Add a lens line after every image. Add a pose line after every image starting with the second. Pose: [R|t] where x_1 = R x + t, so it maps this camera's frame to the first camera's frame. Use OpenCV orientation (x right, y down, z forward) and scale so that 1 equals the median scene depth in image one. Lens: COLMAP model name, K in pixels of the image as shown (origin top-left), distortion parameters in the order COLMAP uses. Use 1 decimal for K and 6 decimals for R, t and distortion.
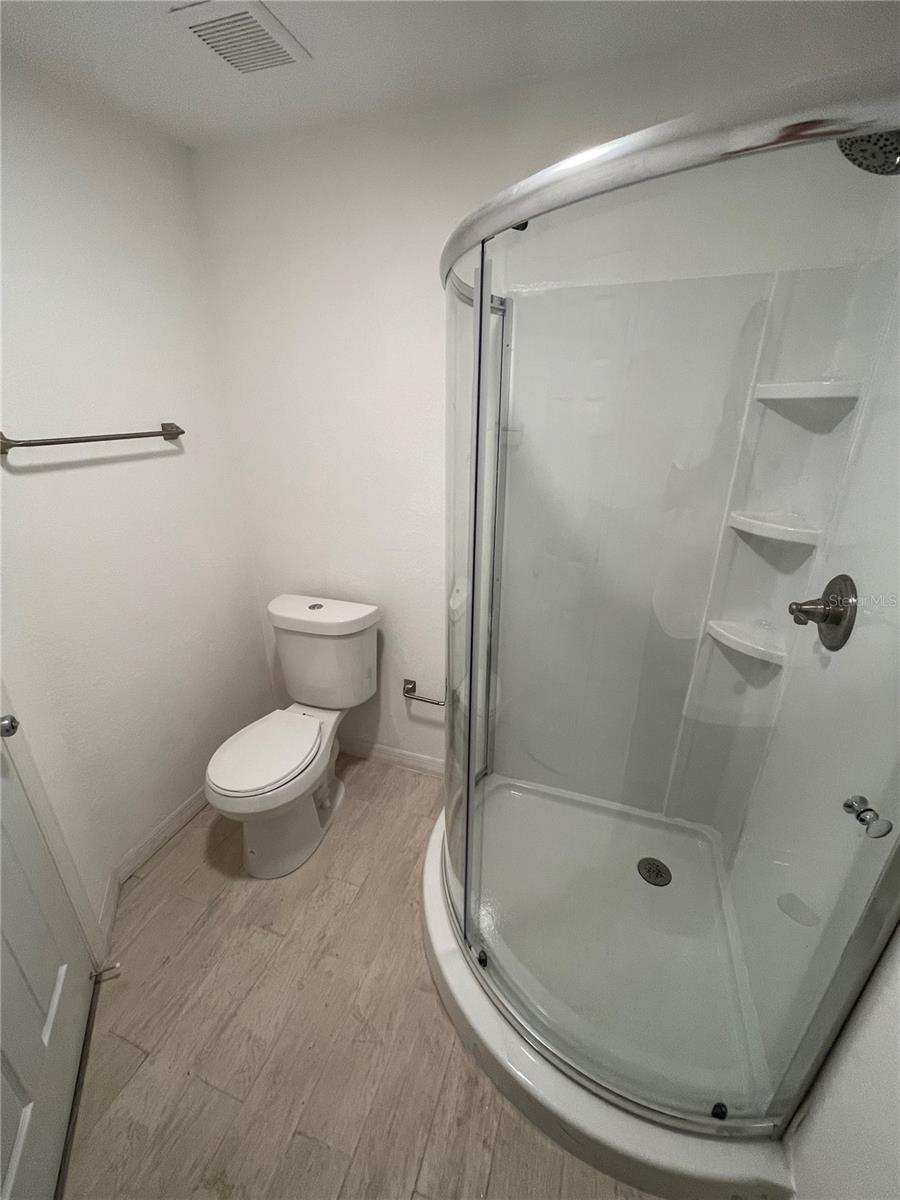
lens RADIAL K [[484.9, 0, 450.0], [0, 484.9, 600.0], [0, 0, 1]] dist [-0.000505, 0.000029]
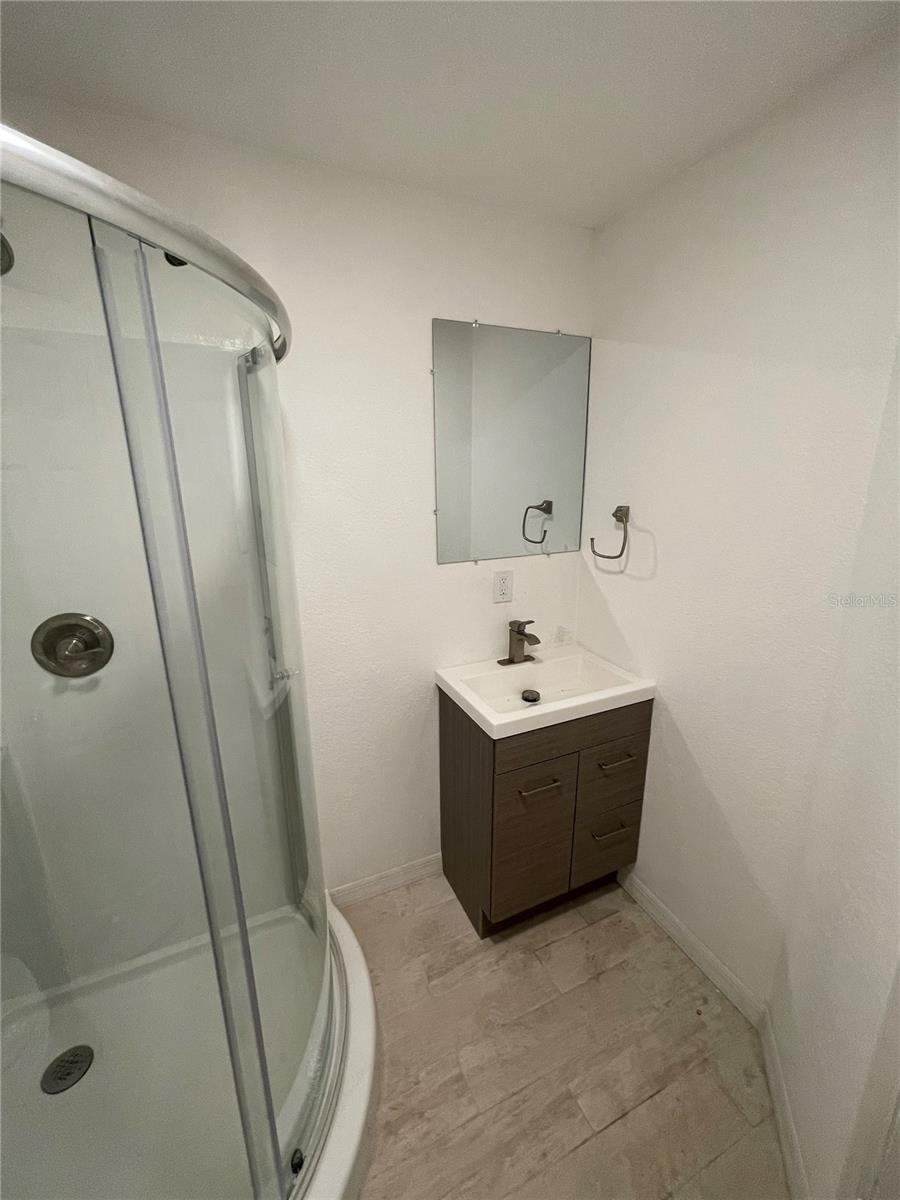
lens RADIAL K [[484.9, 0, 450.0], [0, 484.9, 600.0], [0, 0, 1]] dist [-0.000505, 0.000029]
pose [[-0.683440, -0.184734, 0.706246, -0.531448], [0.274045, 0.831769, 0.482762, -0.337000], [-0.676616, 0.523482, -0.517839, 0.861343]]
